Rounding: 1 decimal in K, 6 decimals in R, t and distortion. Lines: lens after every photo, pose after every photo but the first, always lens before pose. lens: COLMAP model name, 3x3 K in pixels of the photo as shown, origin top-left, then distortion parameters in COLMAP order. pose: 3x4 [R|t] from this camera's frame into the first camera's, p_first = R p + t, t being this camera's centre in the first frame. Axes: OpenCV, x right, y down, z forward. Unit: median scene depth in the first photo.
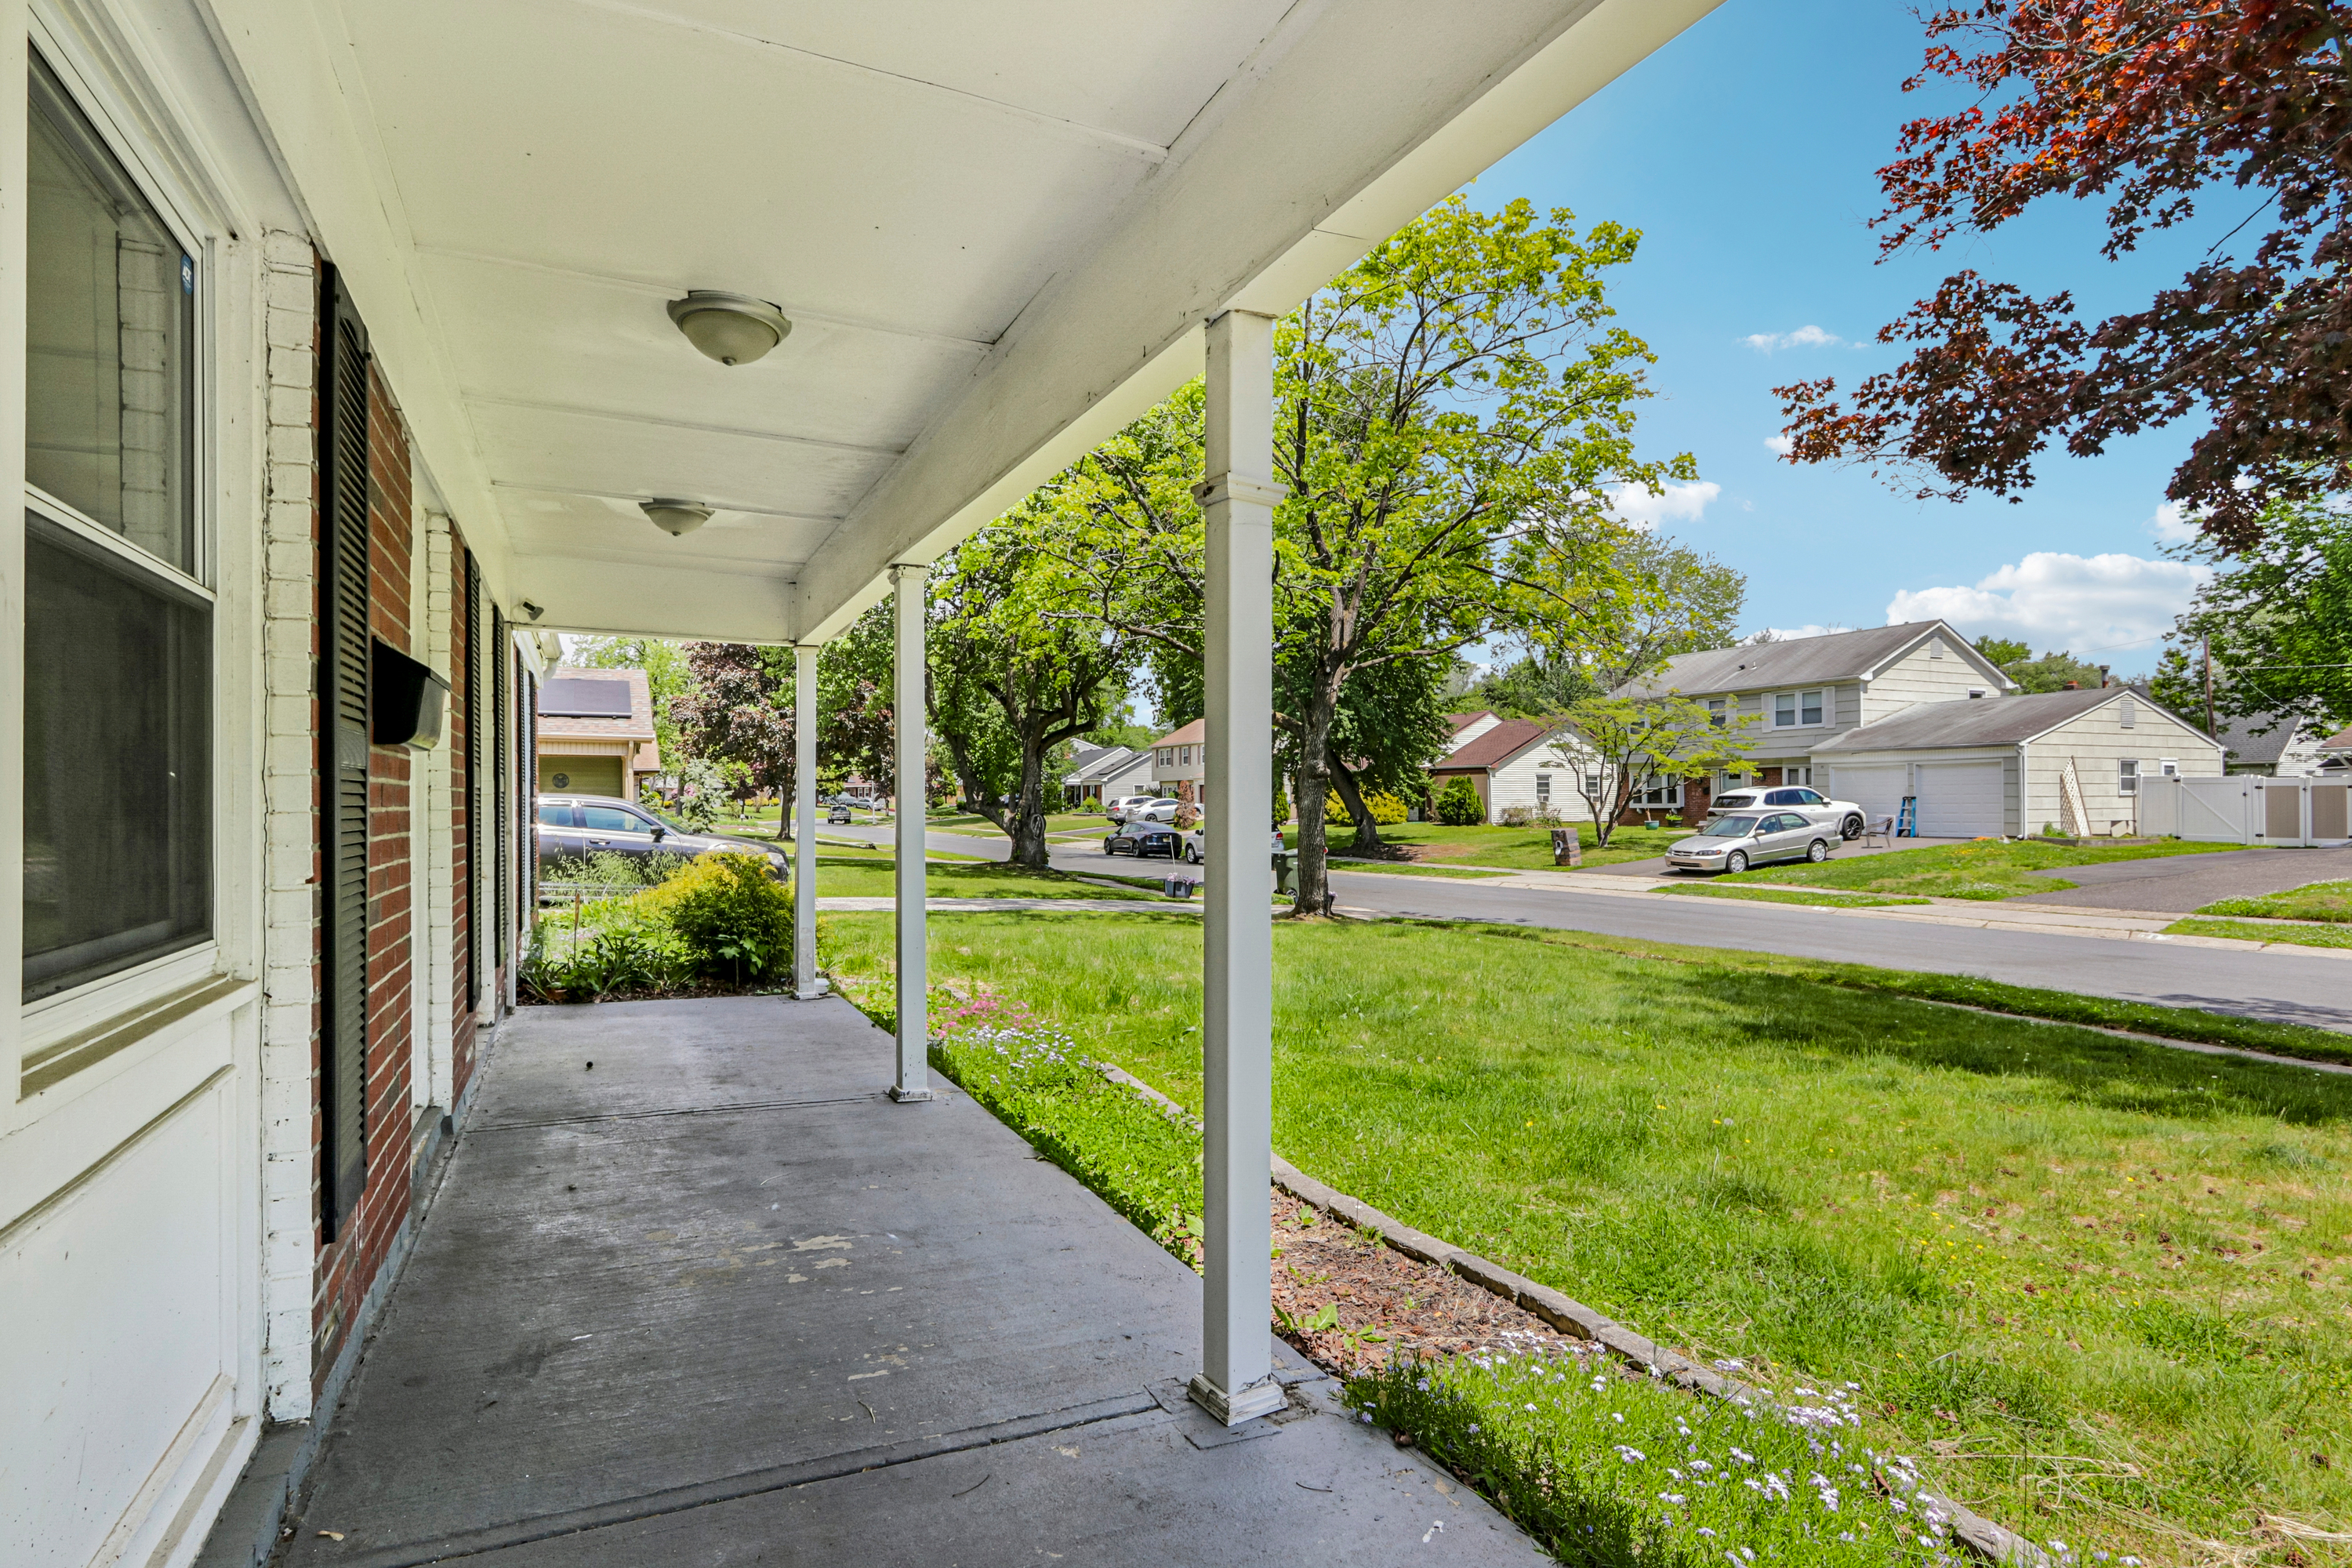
lens RADIAL K [[1230.5, 0, 1181.3], [0, 1230.5, 799.4], [0, 0, 1]] dist [-0.011853, -0.000227]
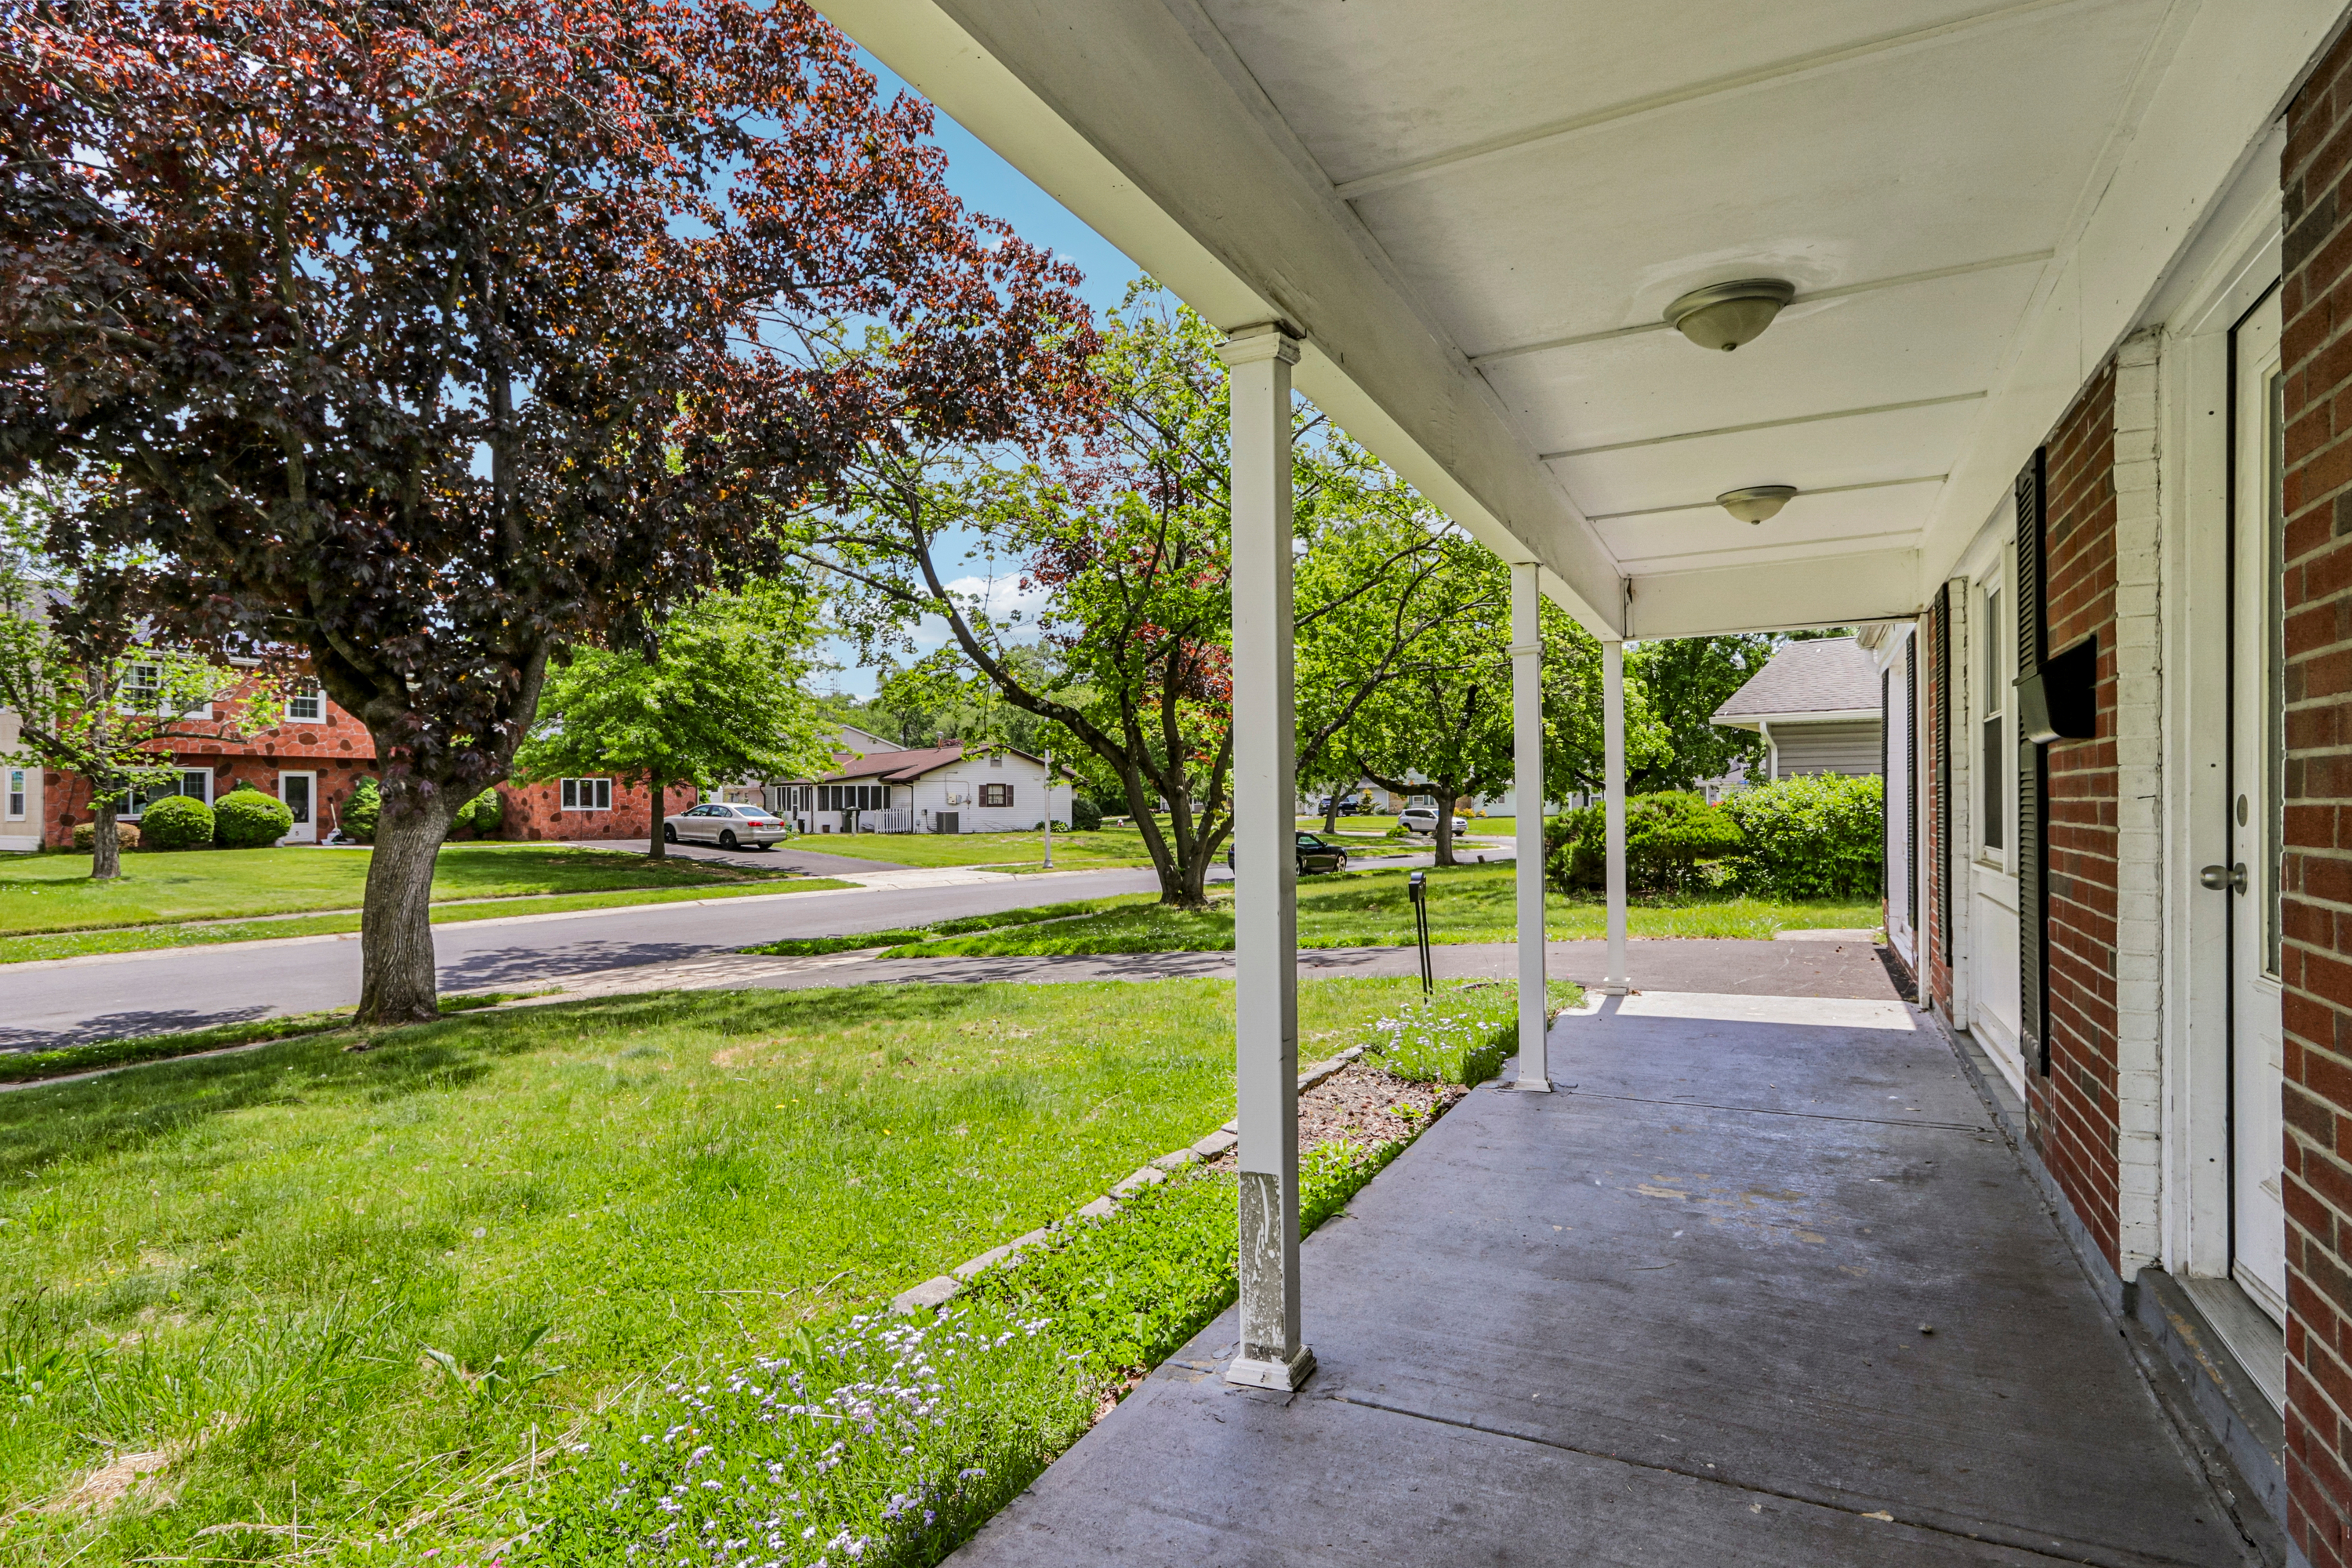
lens RADIAL K [[1230.5, 0, 1181.3], [0, 1230.5, 799.4], [0, 0, 1]] dist [-0.011853, -0.000227]
pose [[-0.613655, 0.002360, 0.789571, -0.878316], [-0.000737, 0.999993, -0.003562, 0.011844], [-0.789574, -0.002768, -0.613649, 1.970278]]
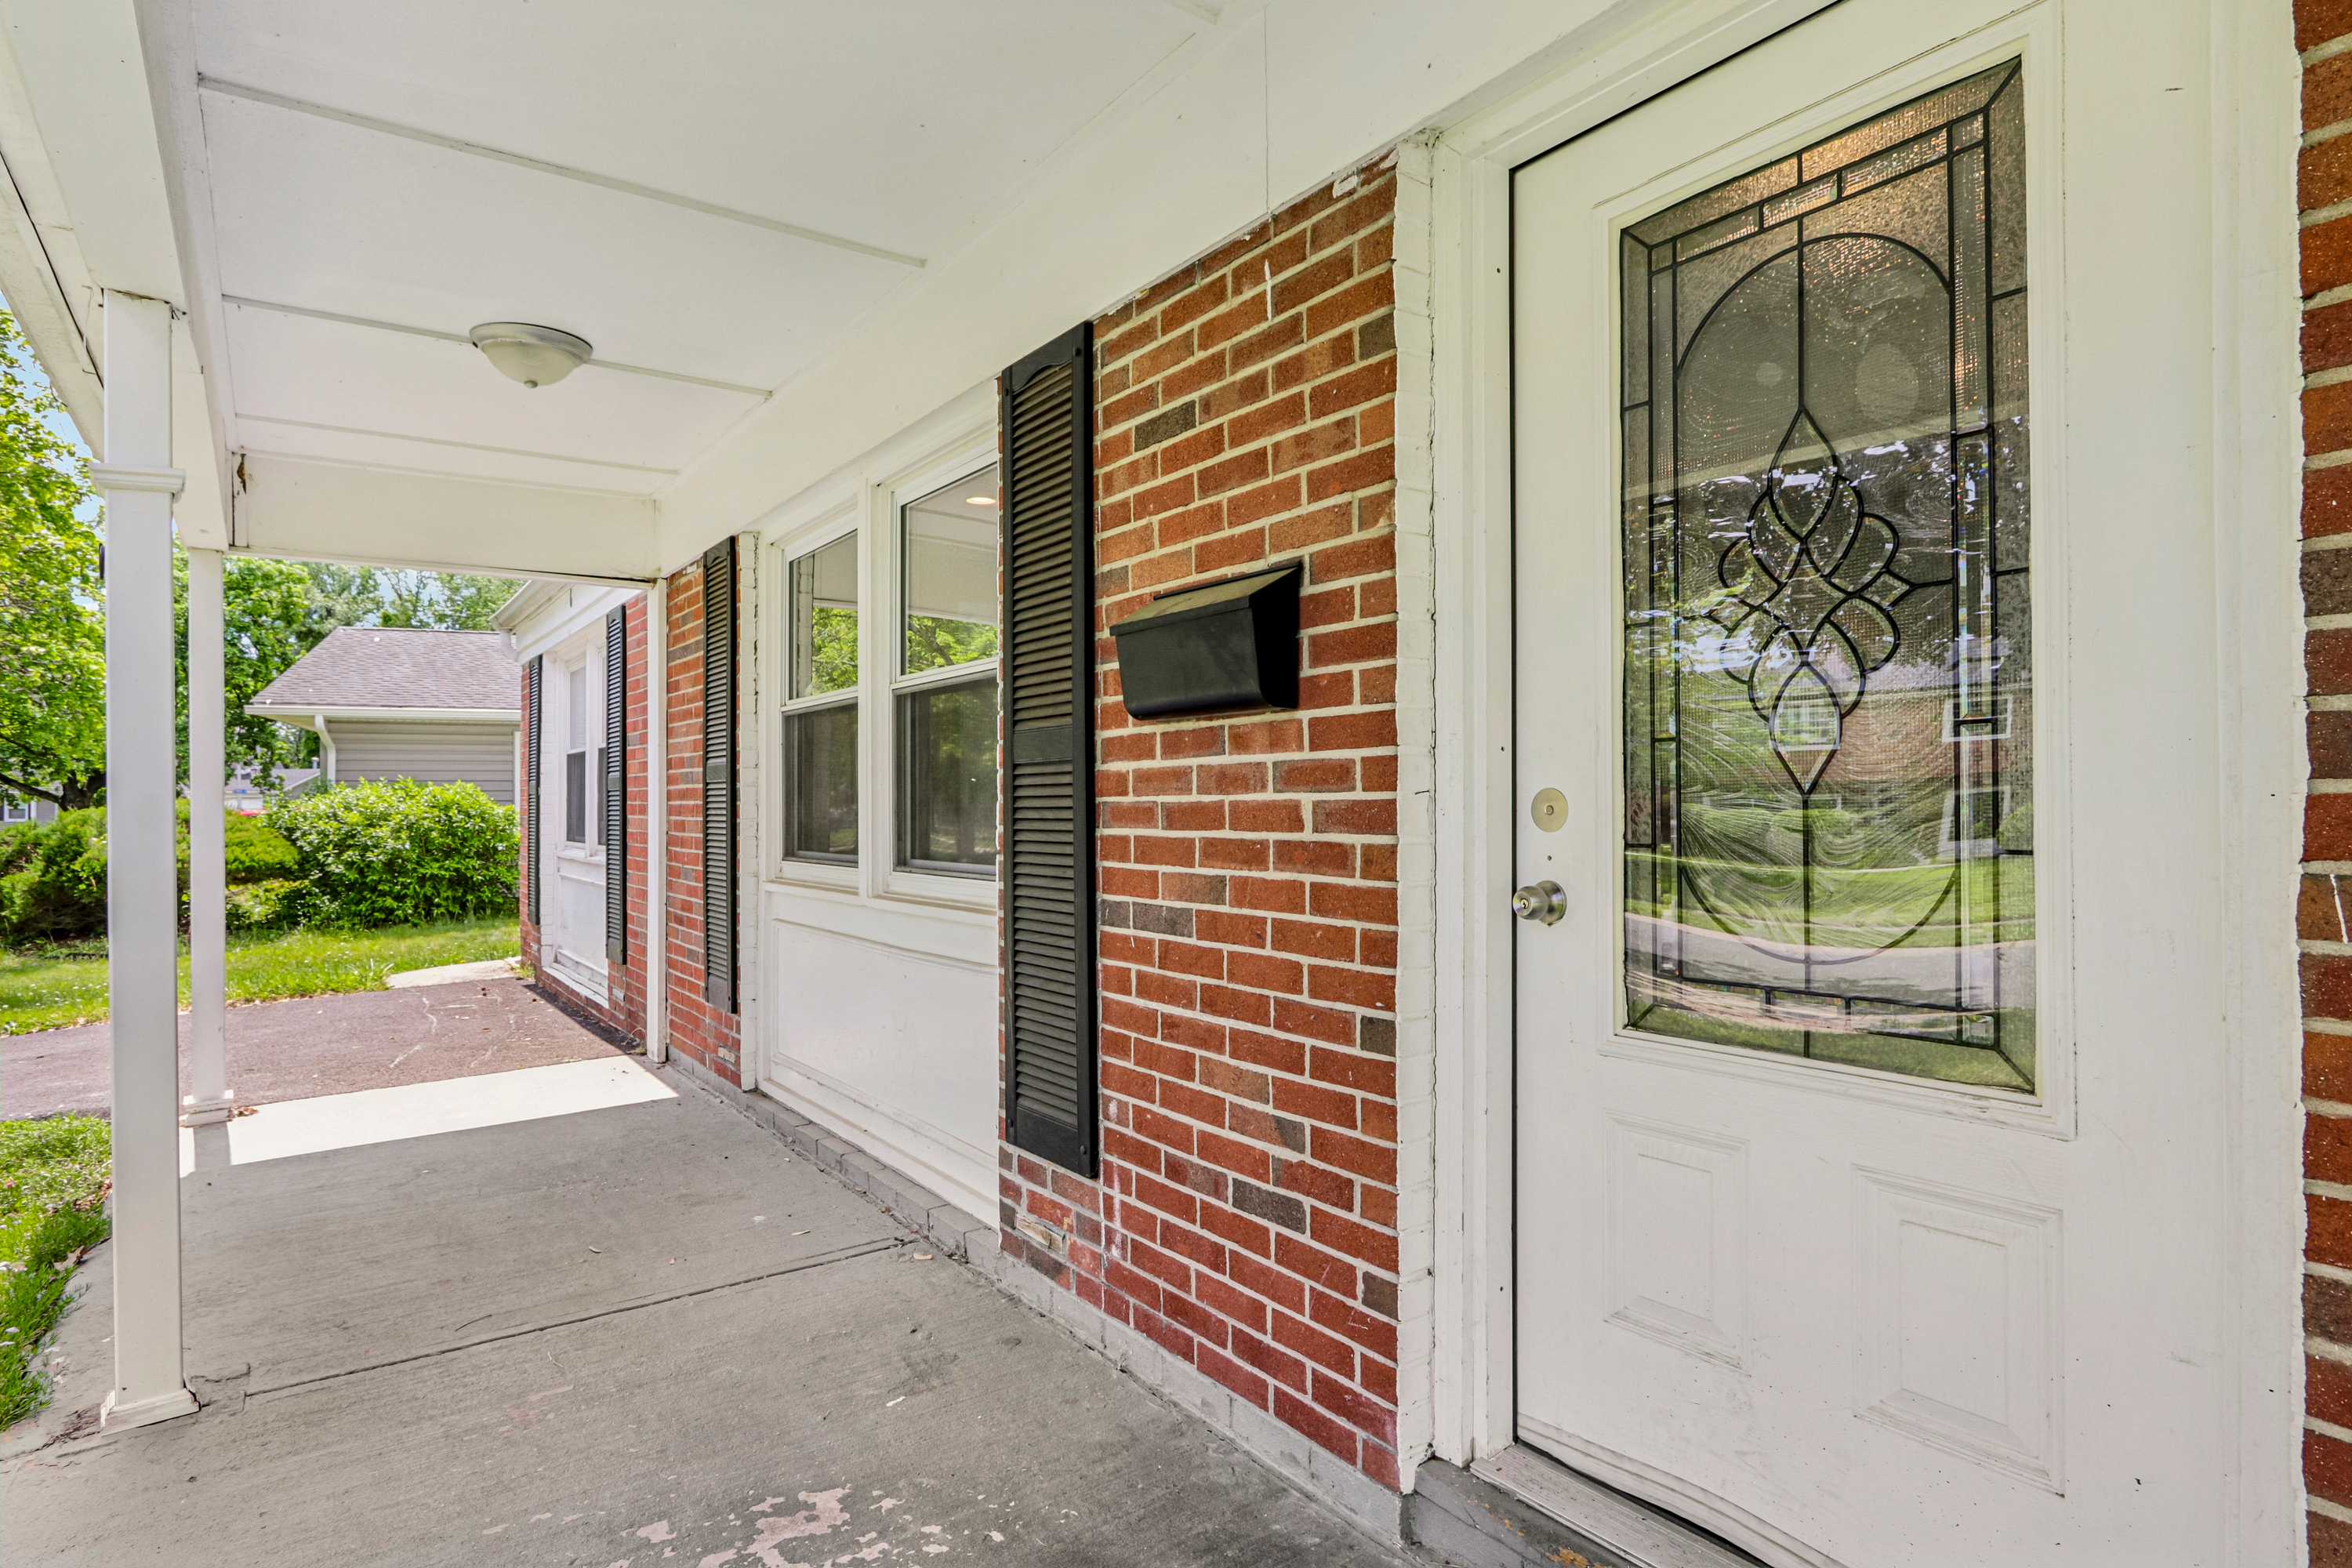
lens RADIAL K [[1230.5, 0, 1181.3], [0, 1230.5, 799.4], [0, 0, 1]] dist [-0.011853, -0.000227]
pose [[-0.983714, 0.004774, -0.179678, -0.425539], [0.006533, 0.999936, -0.009203, 0.014230], [0.179623, -0.010227, -0.983682, 1.519263]]
